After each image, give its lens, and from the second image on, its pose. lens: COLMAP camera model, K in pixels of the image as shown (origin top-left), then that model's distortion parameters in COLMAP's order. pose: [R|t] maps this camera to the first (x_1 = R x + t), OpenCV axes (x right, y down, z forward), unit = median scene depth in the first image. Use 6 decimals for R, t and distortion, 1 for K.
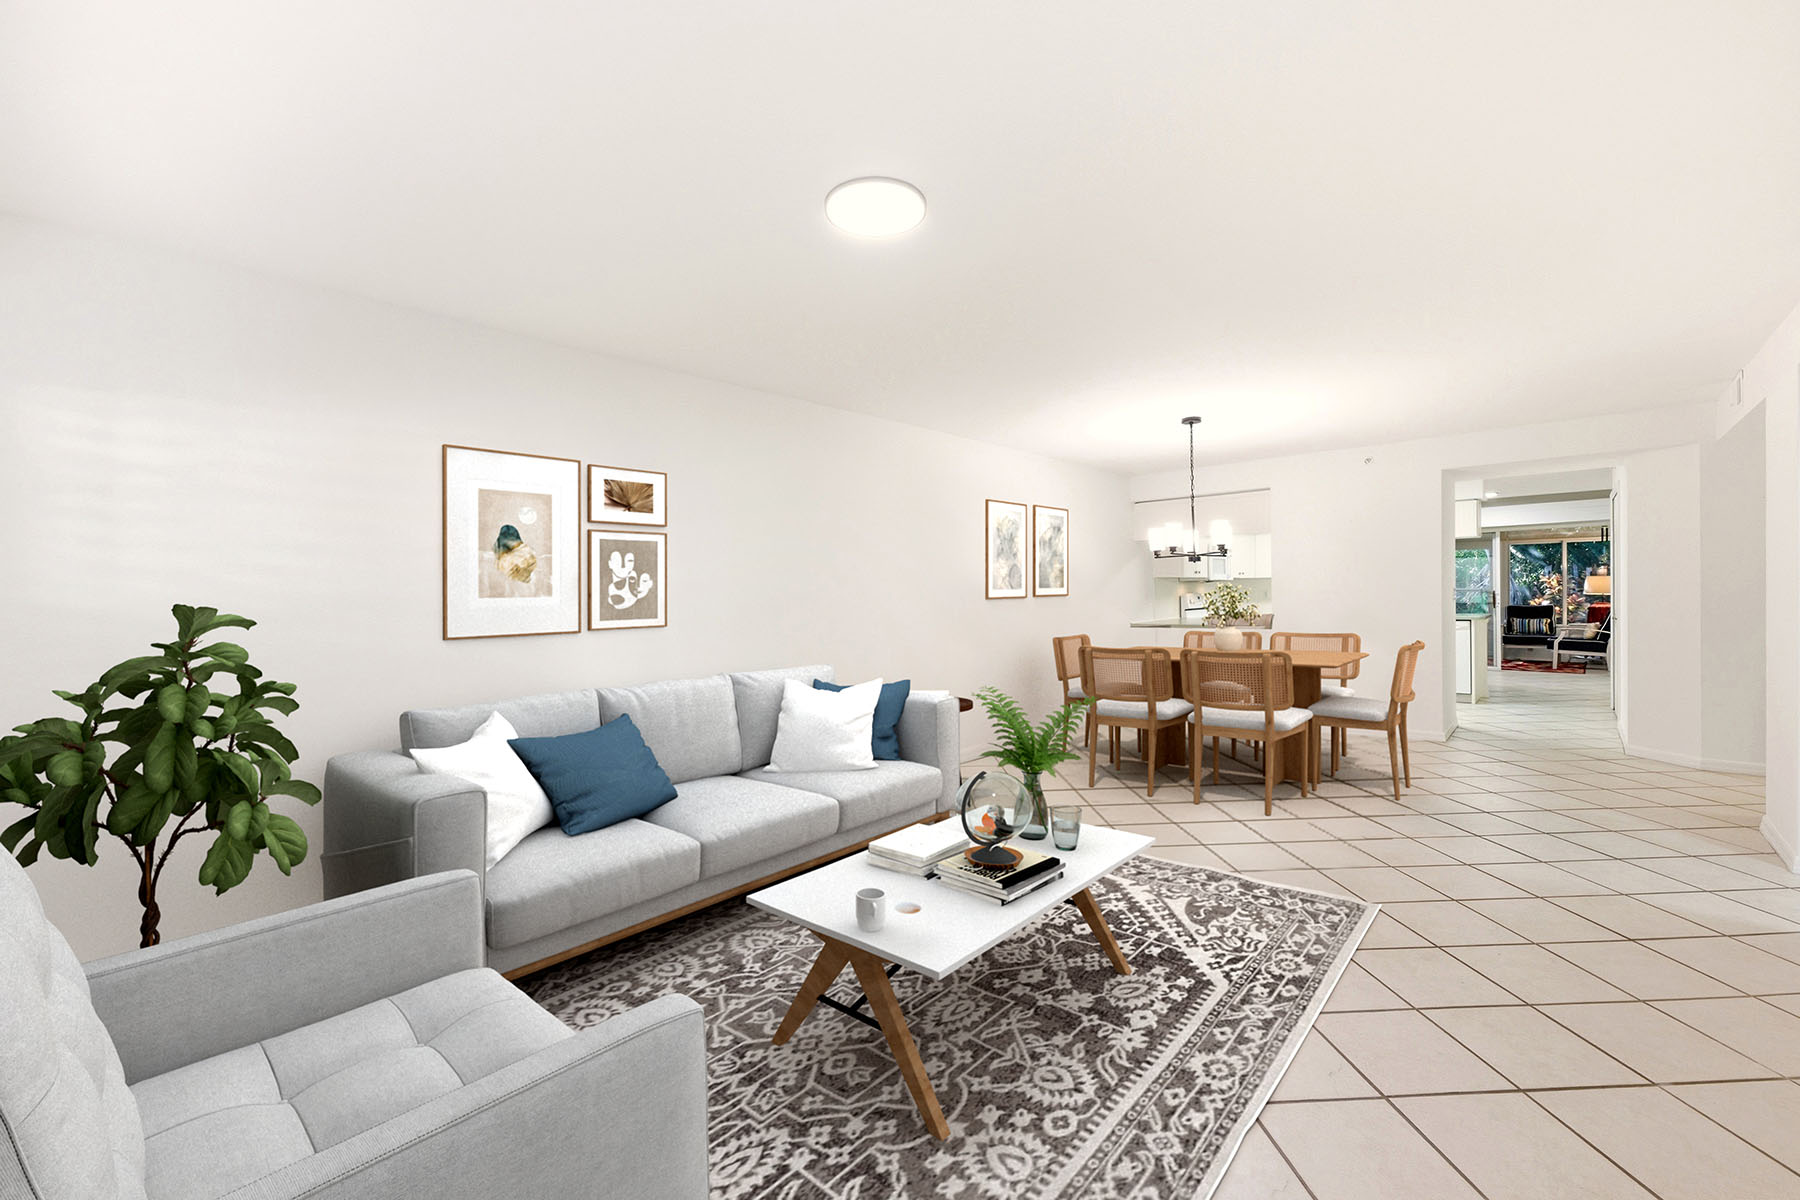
lens RADIAL K [[726.8, 0, 902.6], [0, 726.8, 594.1], [0, 0, 1]] dist [0.001653, 0.000147]
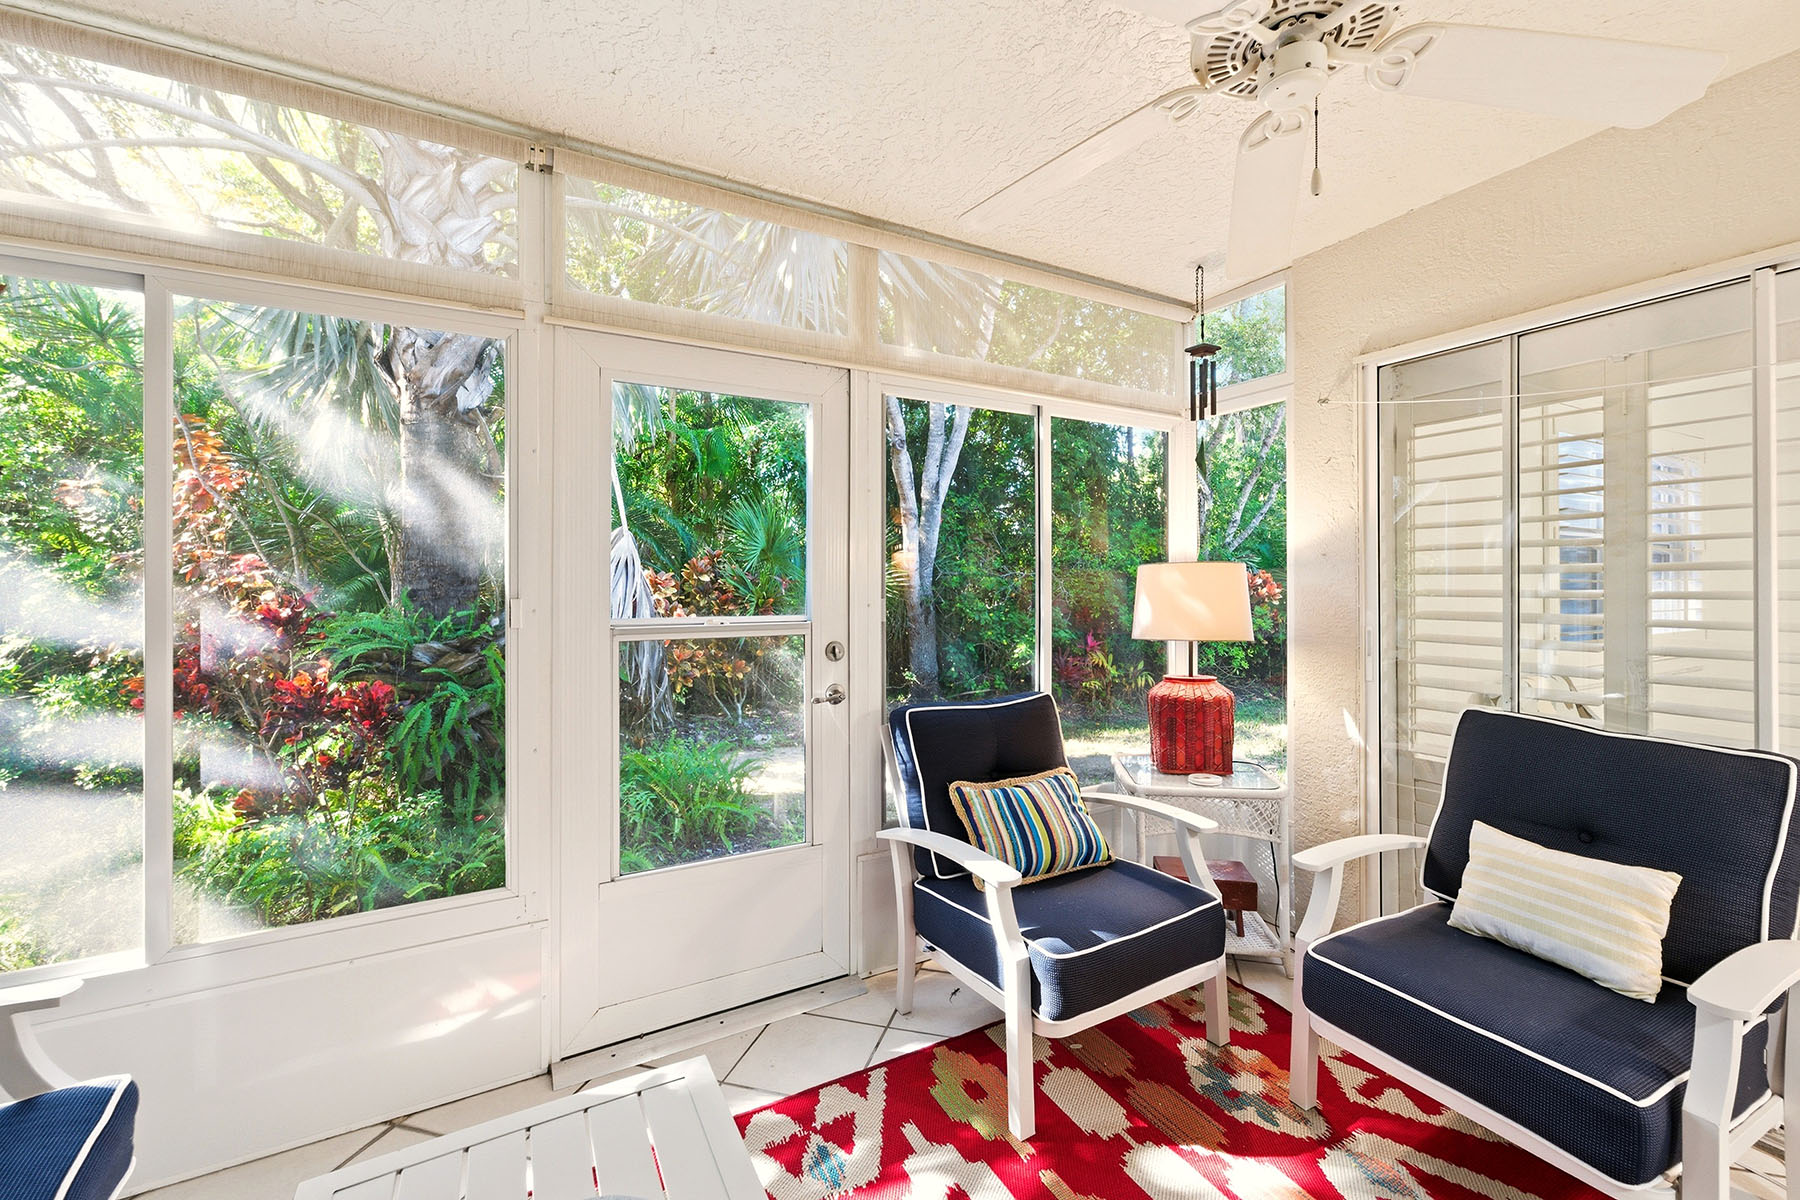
lens RADIAL K [[726.8, 0, 902.6], [0, 726.8, 594.1], [0, 0, 1]] dist [0.001653, 0.000147]
pose [[0.318663, -0.006348, 0.947847, 0.682348], [0.013055, 0.999912, 0.002308, -0.015856], [-0.947778, 0.011639, 0.318718, 0.982303]]
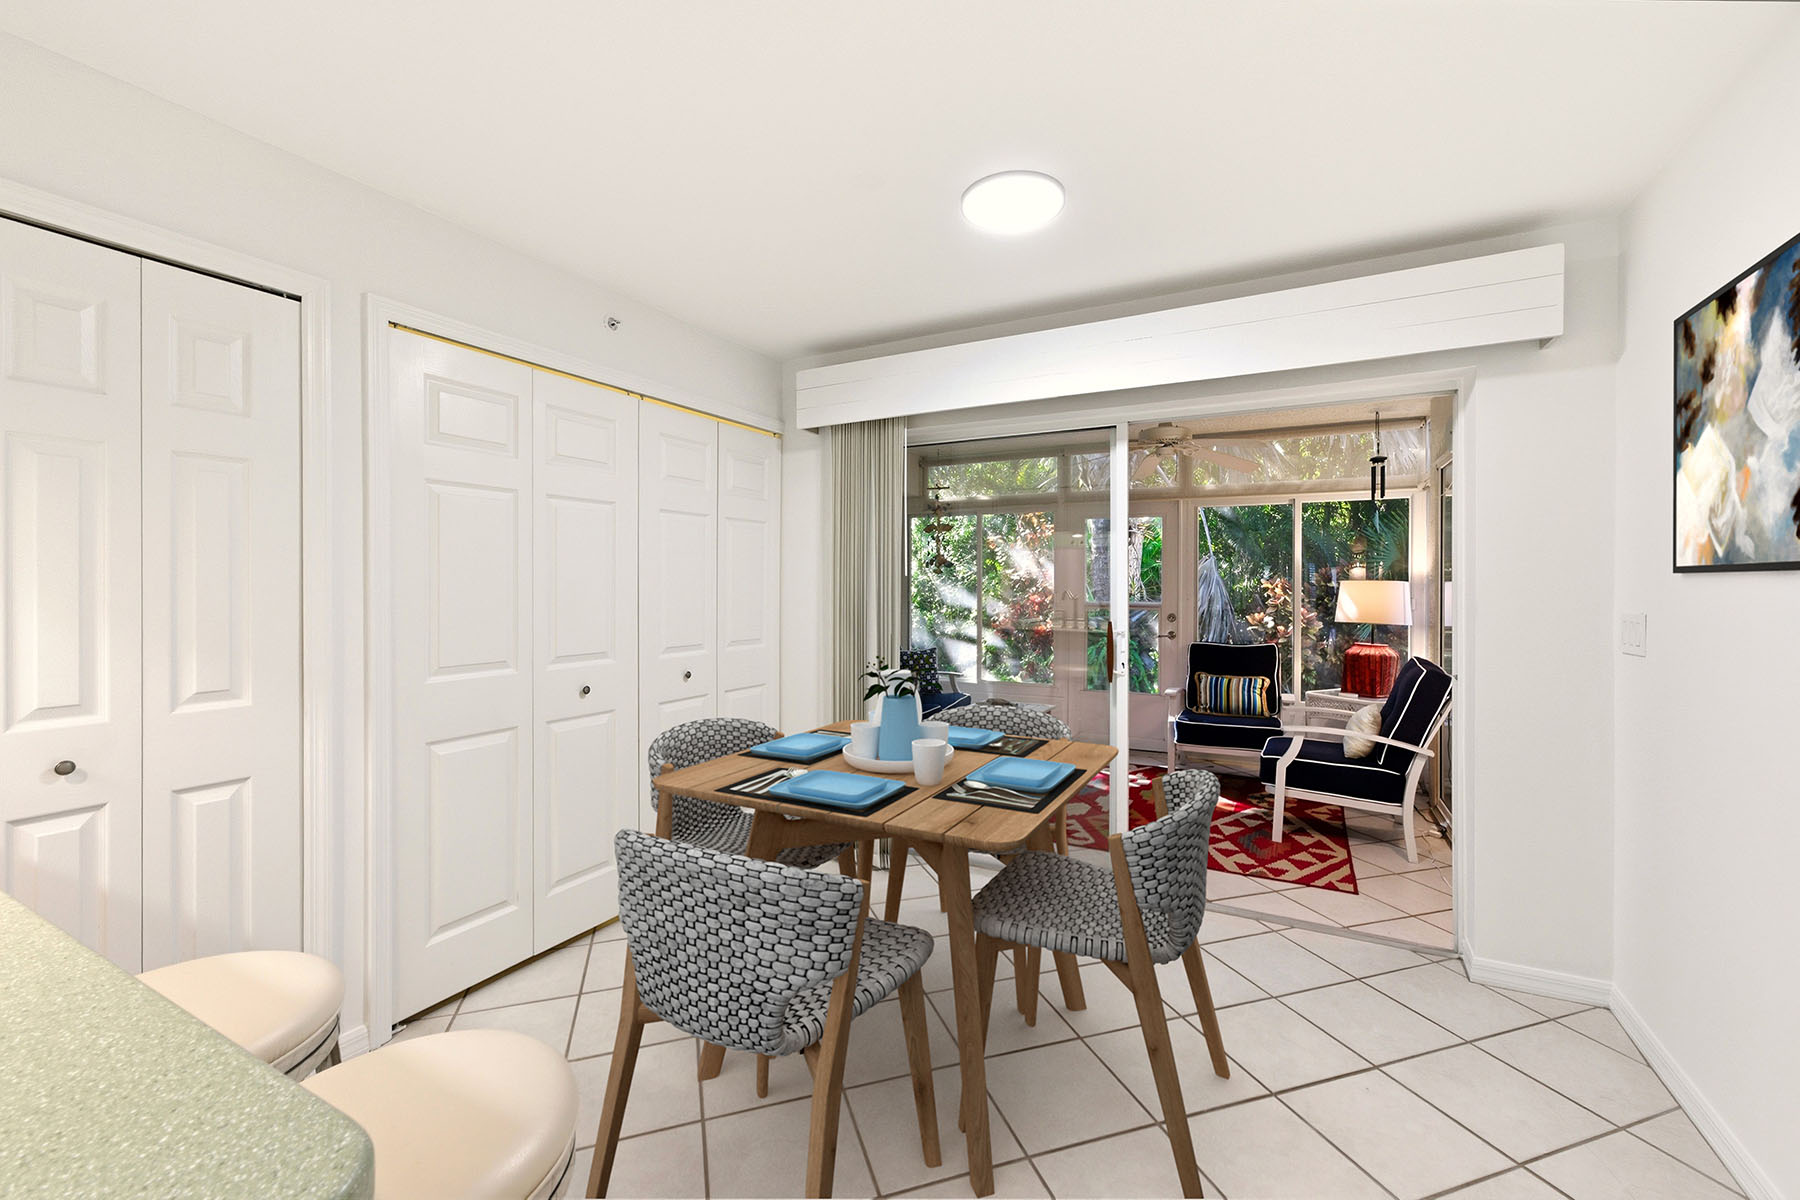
lens RADIAL K [[718.8, 0, 901.7], [0, 718.8, 591.5], [0, 0, 1]] dist [-0.011658, 0.000541]
pose [[0.970070, 0.007435, 0.242711, 0.575648], [-0.007048, 0.999972, -0.002462, -0.014709], [-0.242722, 0.000678, 0.970096, 0.641976]]
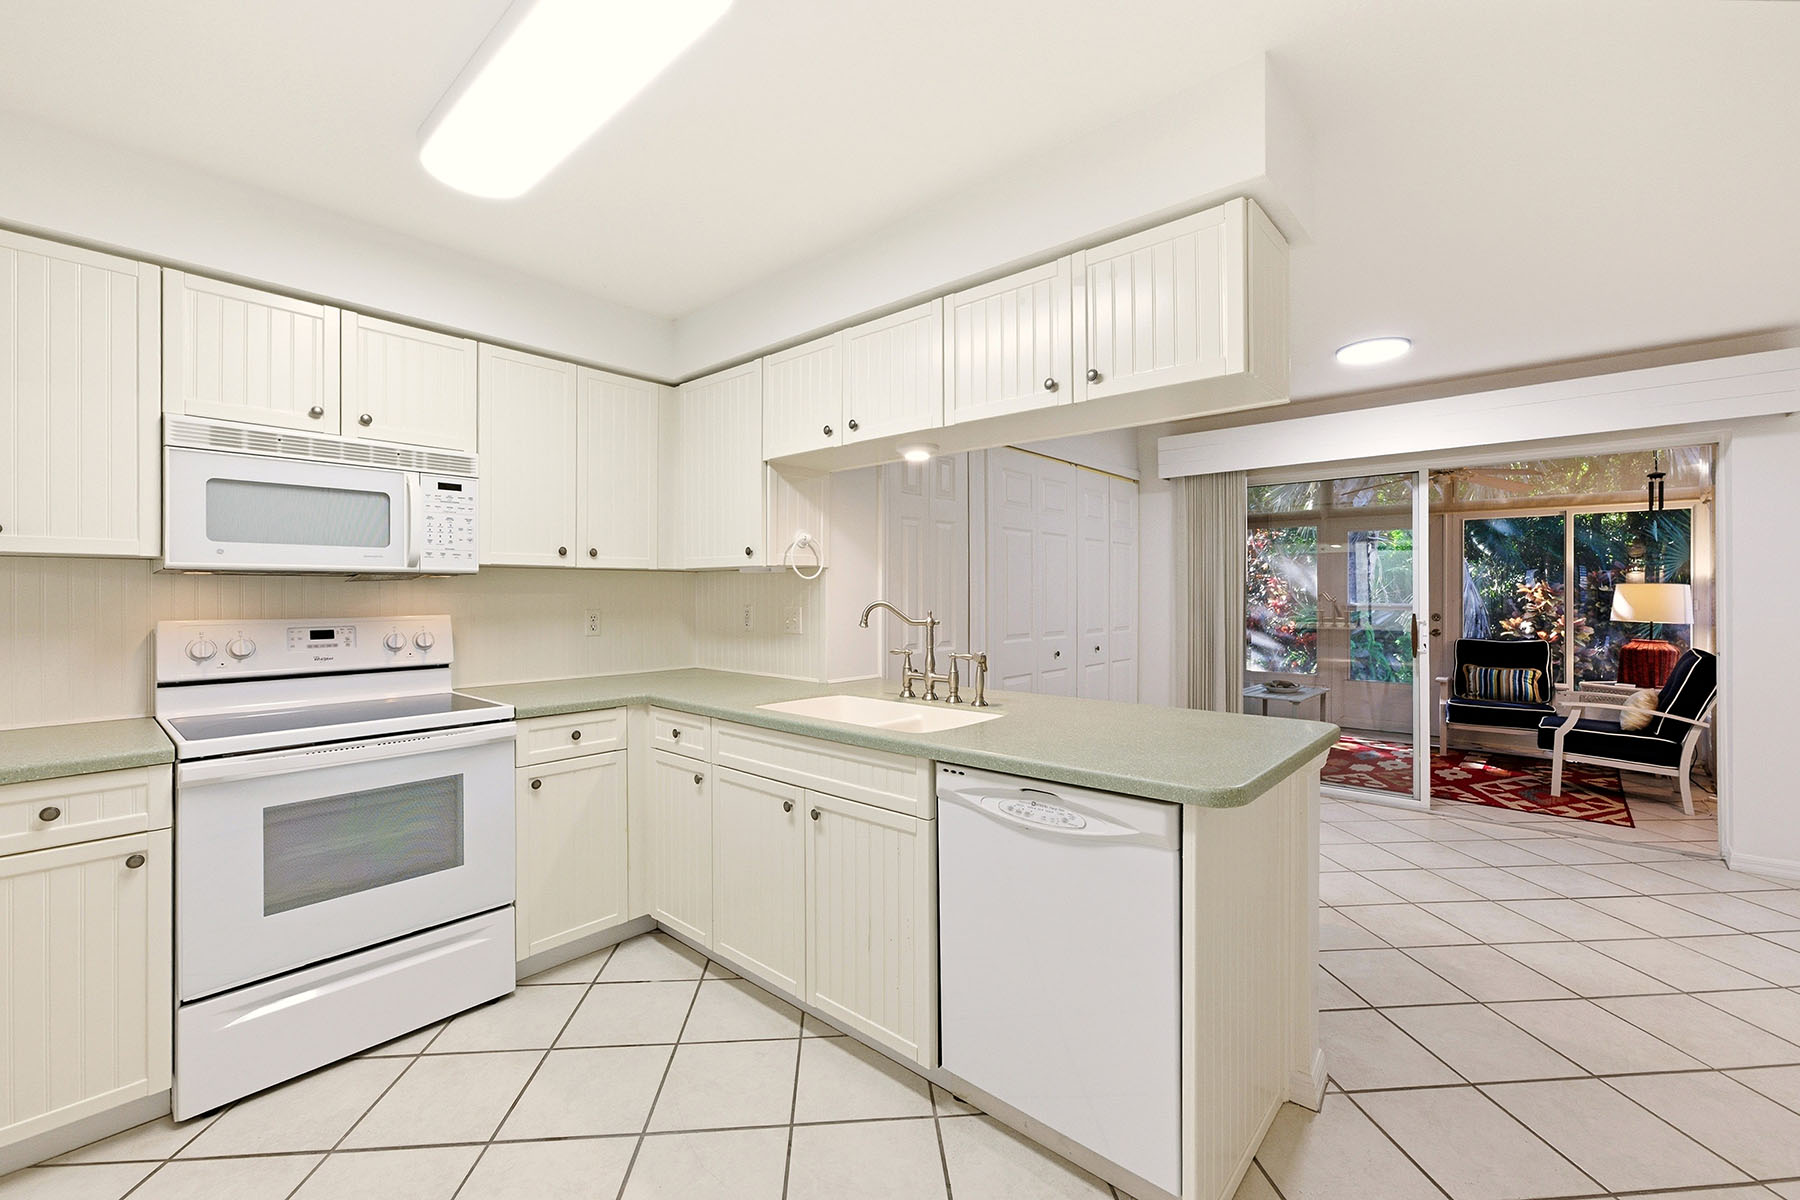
lens RADIAL K [[726.8, 0, 902.6], [0, 726.8, 594.1], [0, 0, 1]] dist [0.001653, 0.000147]
pose [[0.999778, 0.006637, 0.020009, 0.450863], [-0.006492, 0.999952, -0.007324, -0.010653], [-0.020057, 0.007193, 0.999773, 0.519600]]
